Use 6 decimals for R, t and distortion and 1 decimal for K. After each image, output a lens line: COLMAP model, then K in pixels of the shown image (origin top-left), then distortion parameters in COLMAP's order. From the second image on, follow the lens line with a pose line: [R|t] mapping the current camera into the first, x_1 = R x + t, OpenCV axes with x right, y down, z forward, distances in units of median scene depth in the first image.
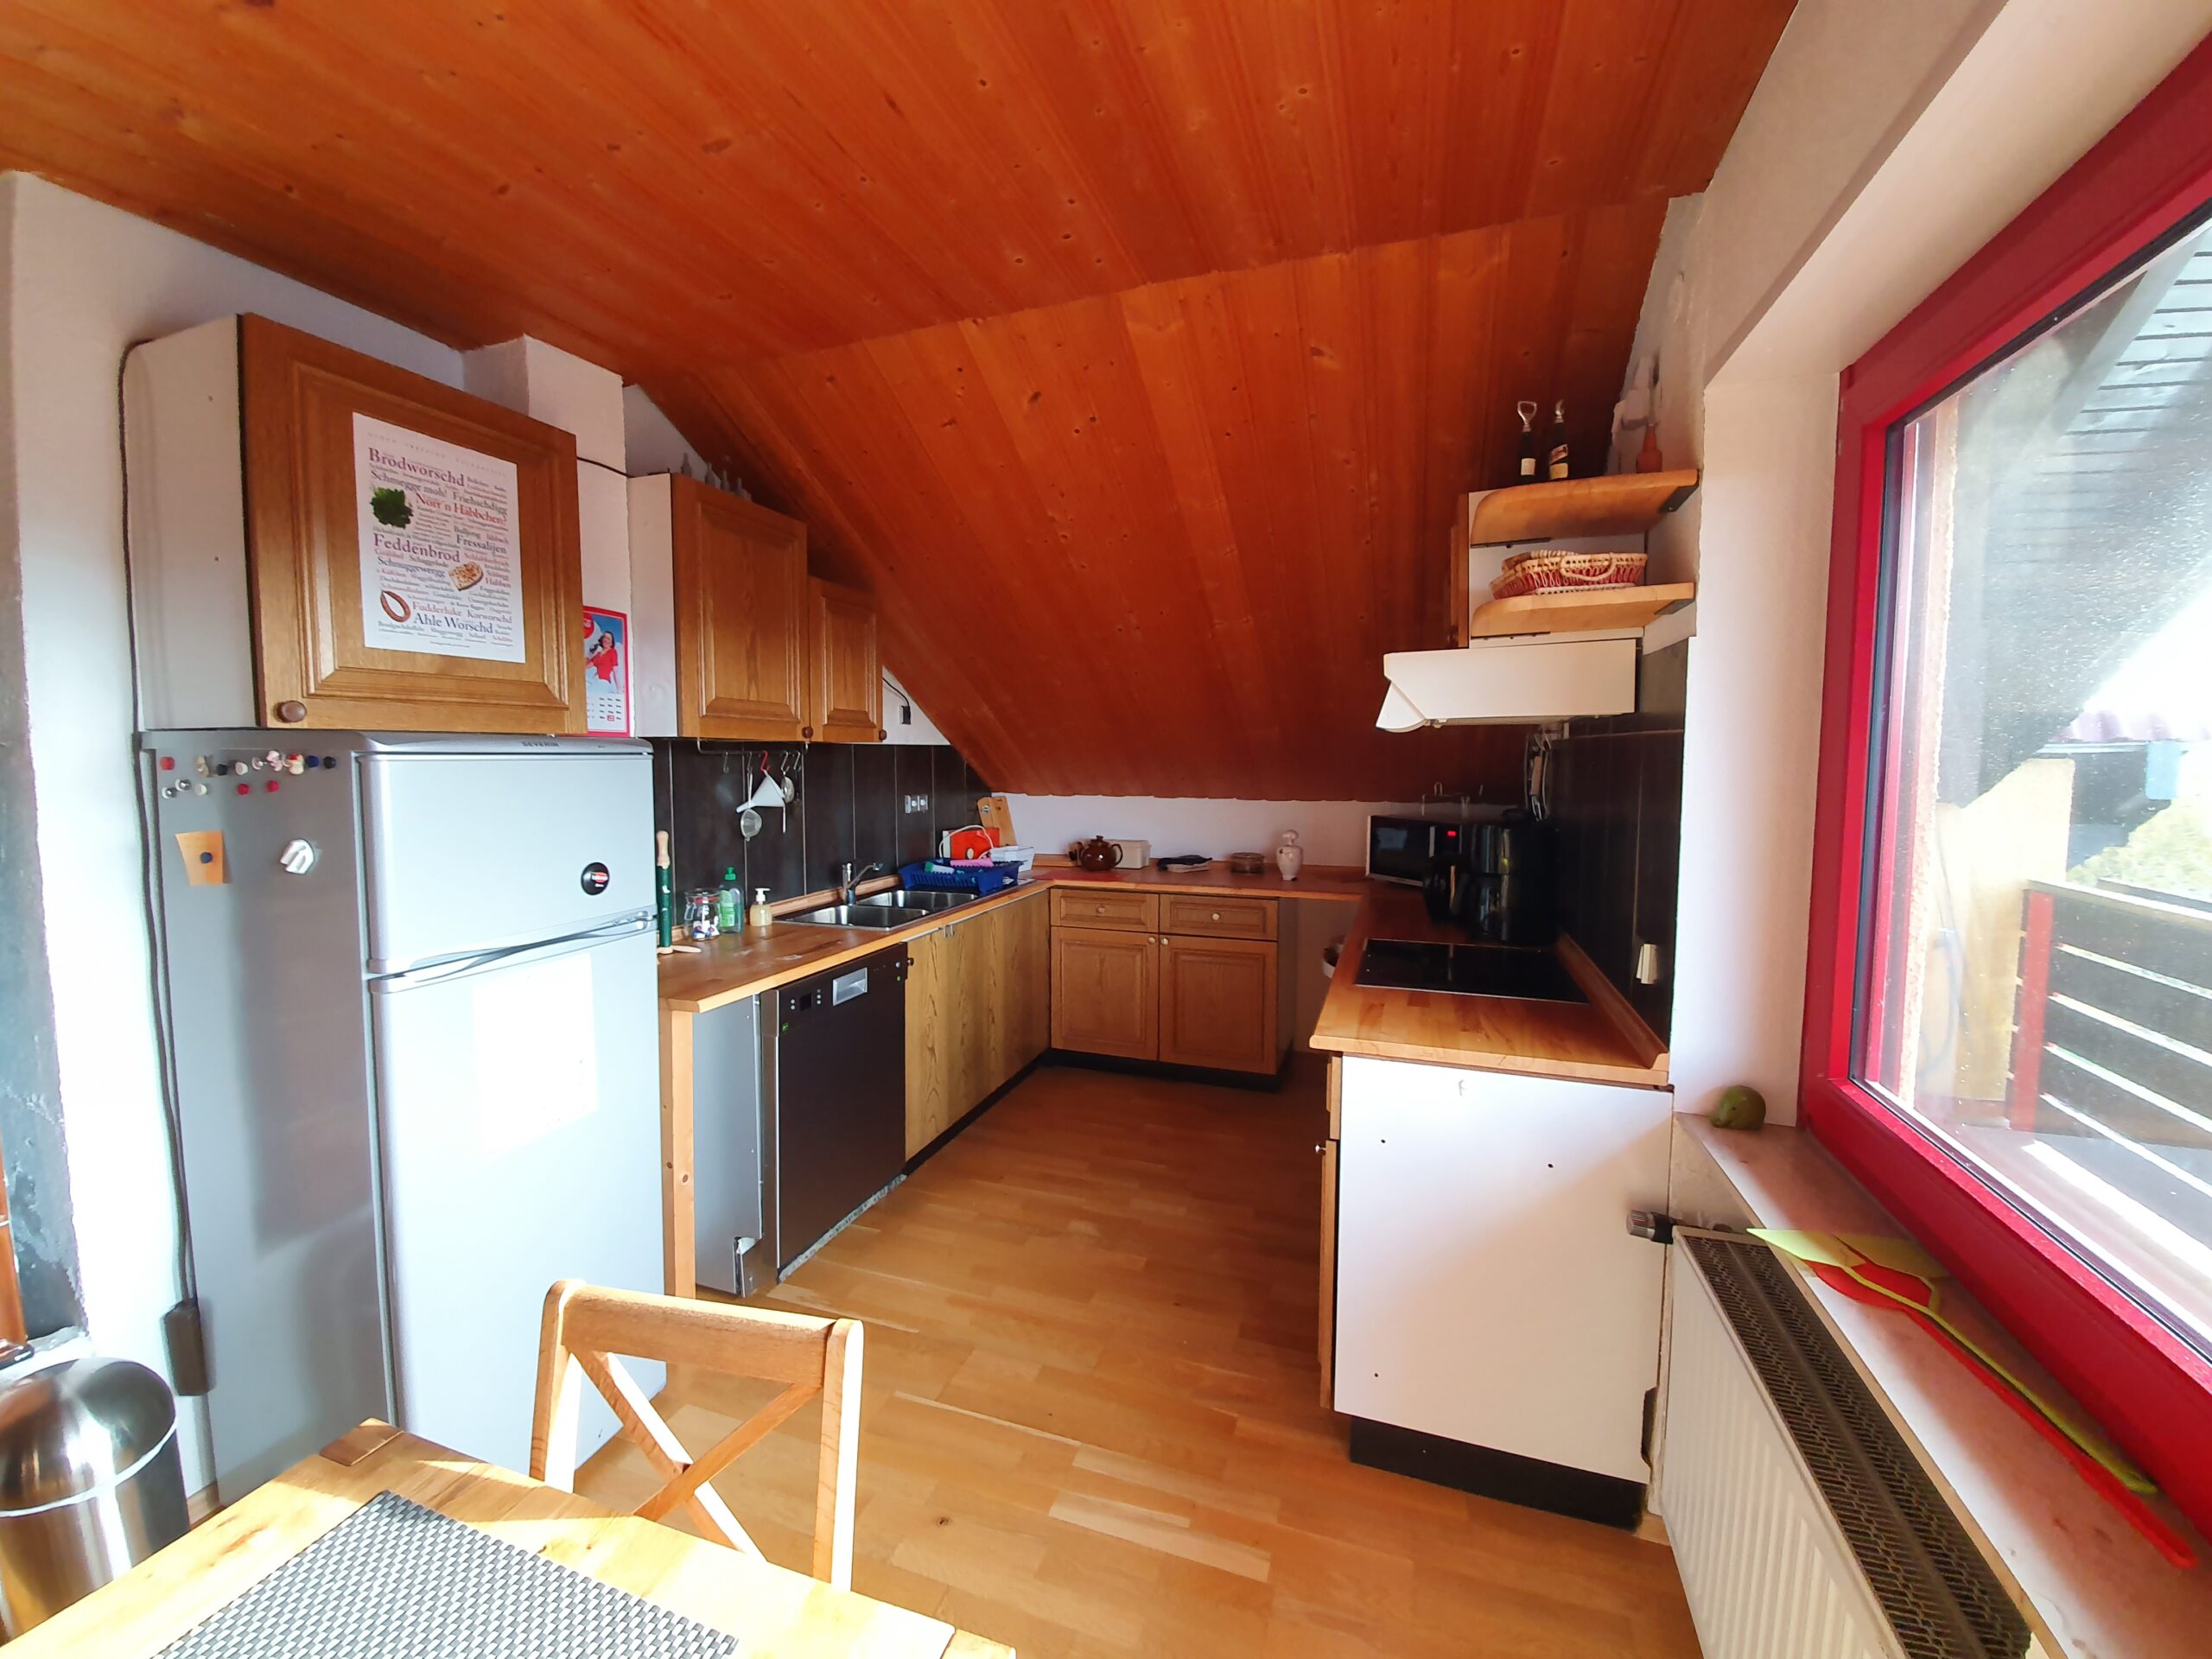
lens RADIAL K [[876.4, 0, 1101.7], [0, 876.4, 820.2], [0, 0, 1]] dist [0.002015, -0.000008]
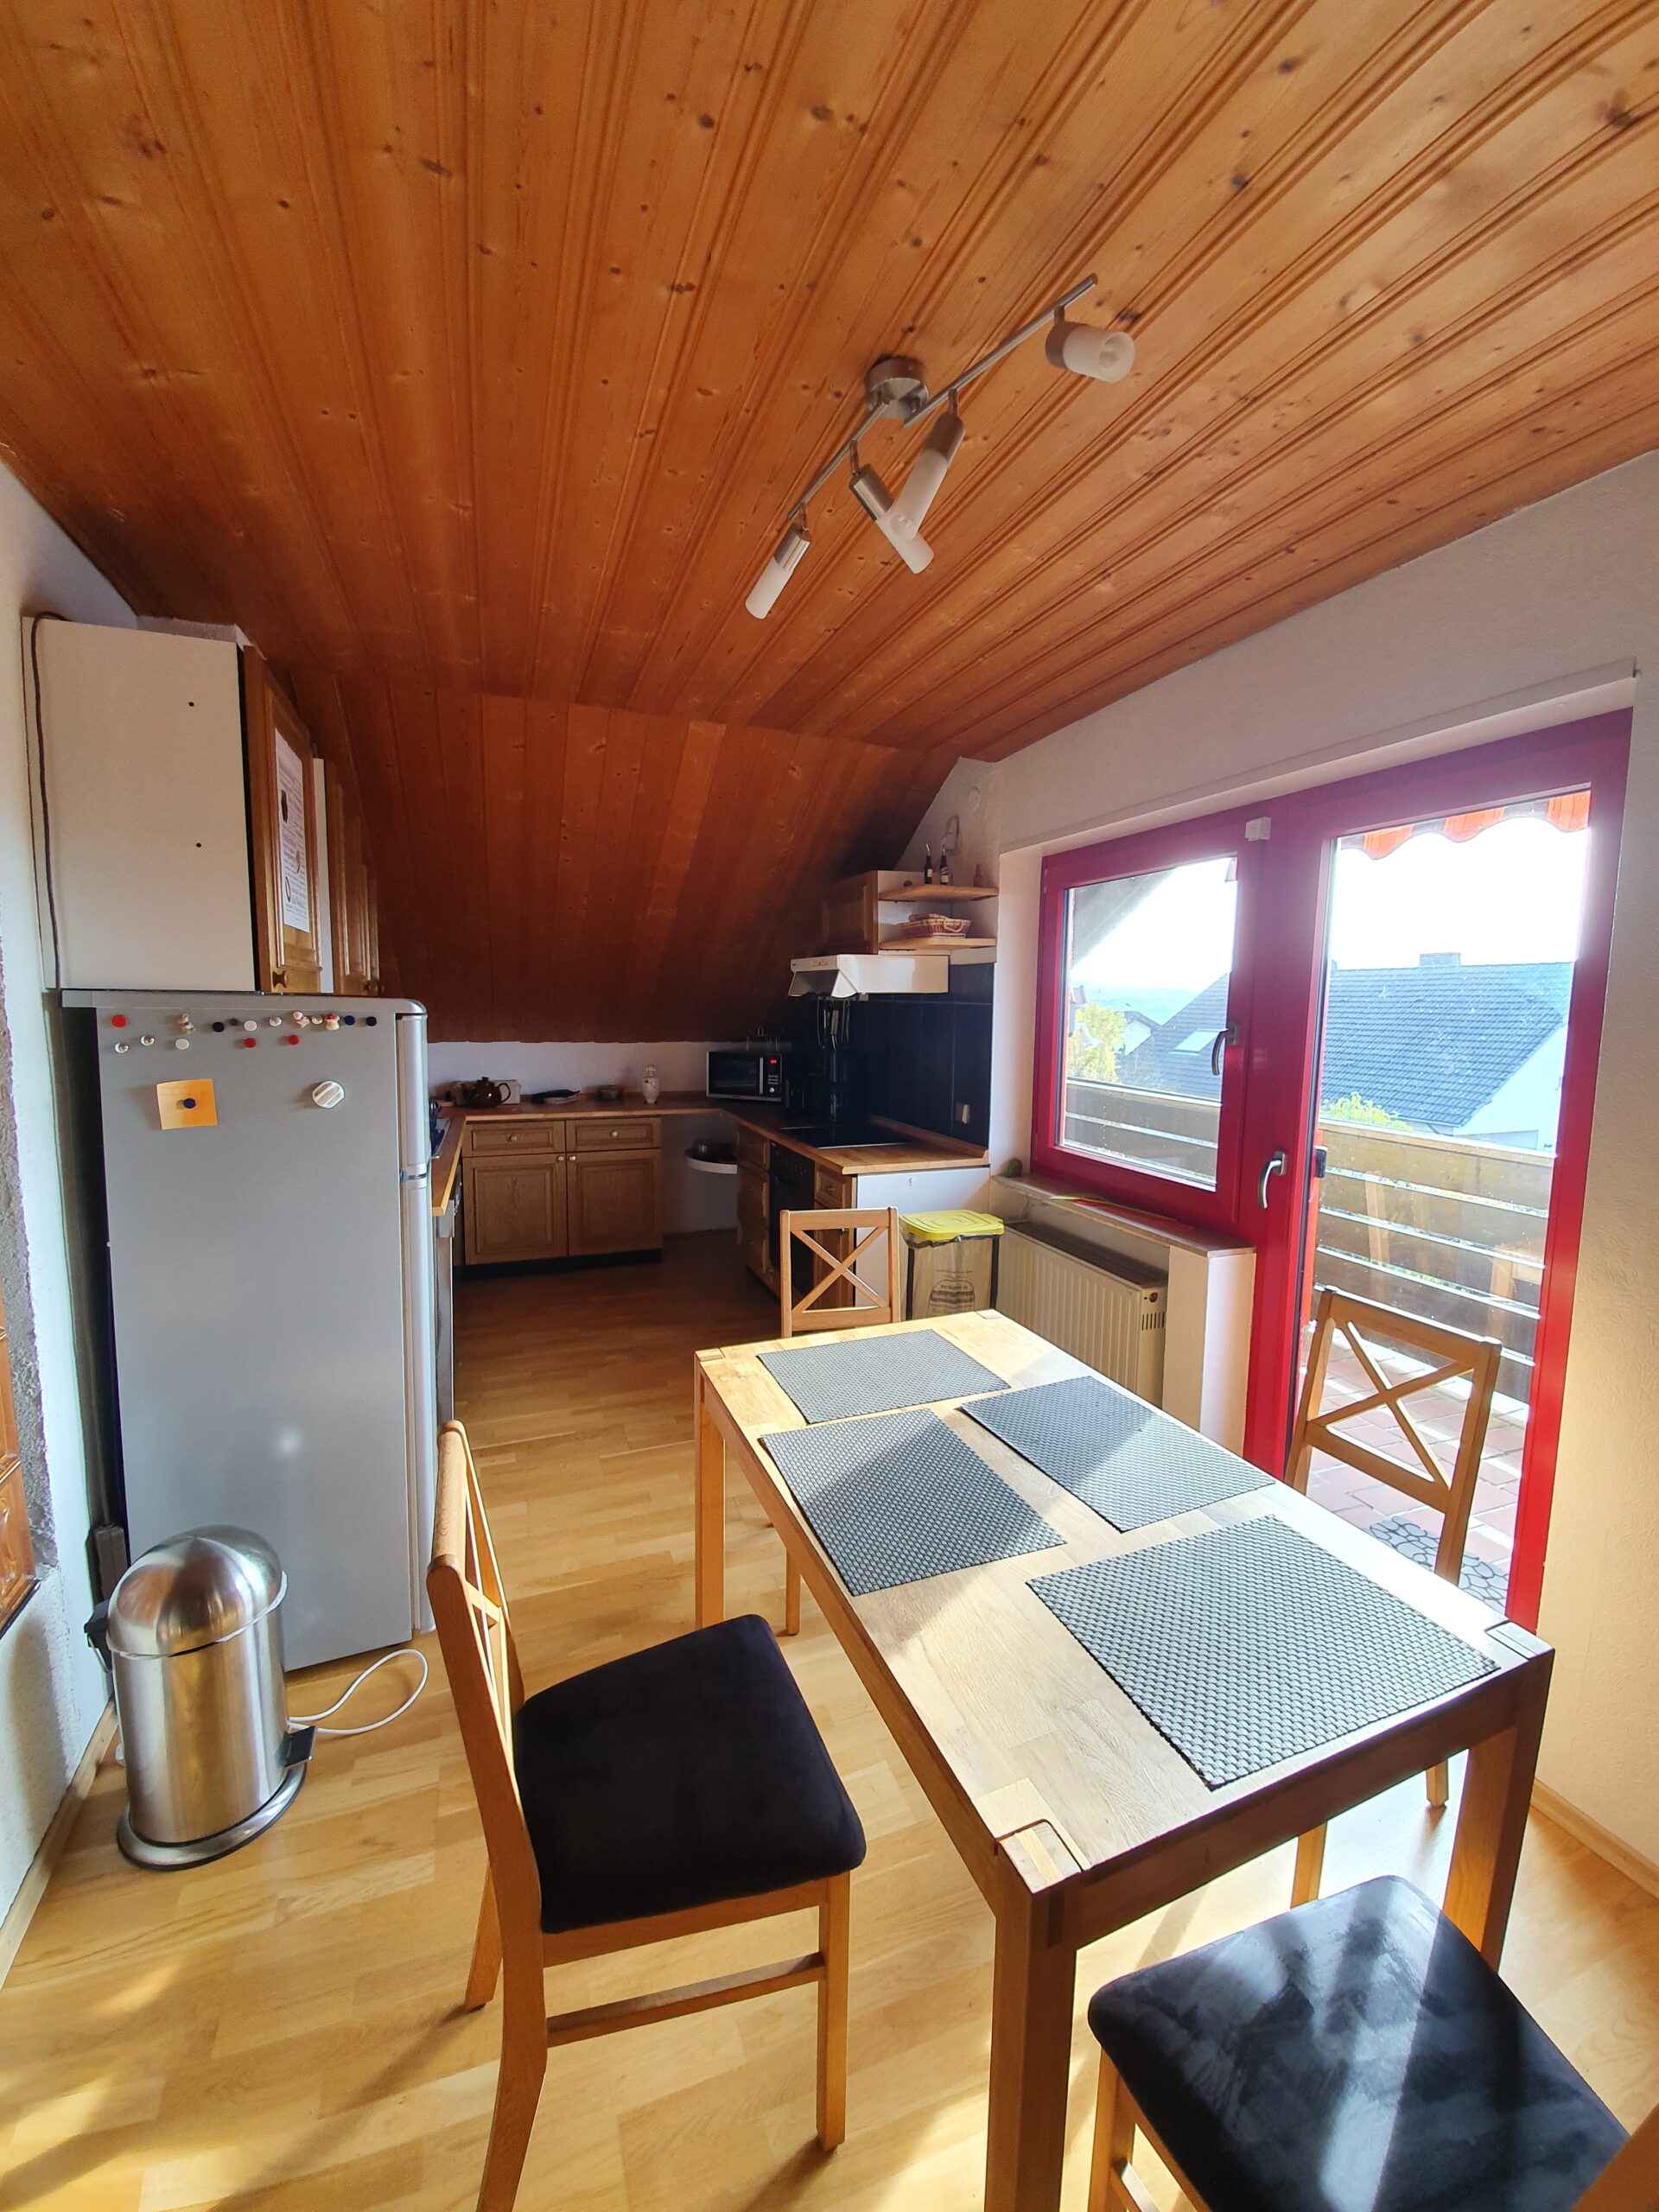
lens RADIAL K [[876.4, 0, 841.5], [0, 876.4, 1105.1], [0, 0, 1]] dist [0.002015, -0.000008]
pose [[0.749006, -0.065691, 0.659299, -0.611909], [0.034102, 0.997576, 0.060655, 0.002479], [-0.661685, -0.022947, 0.749430, -0.235667]]
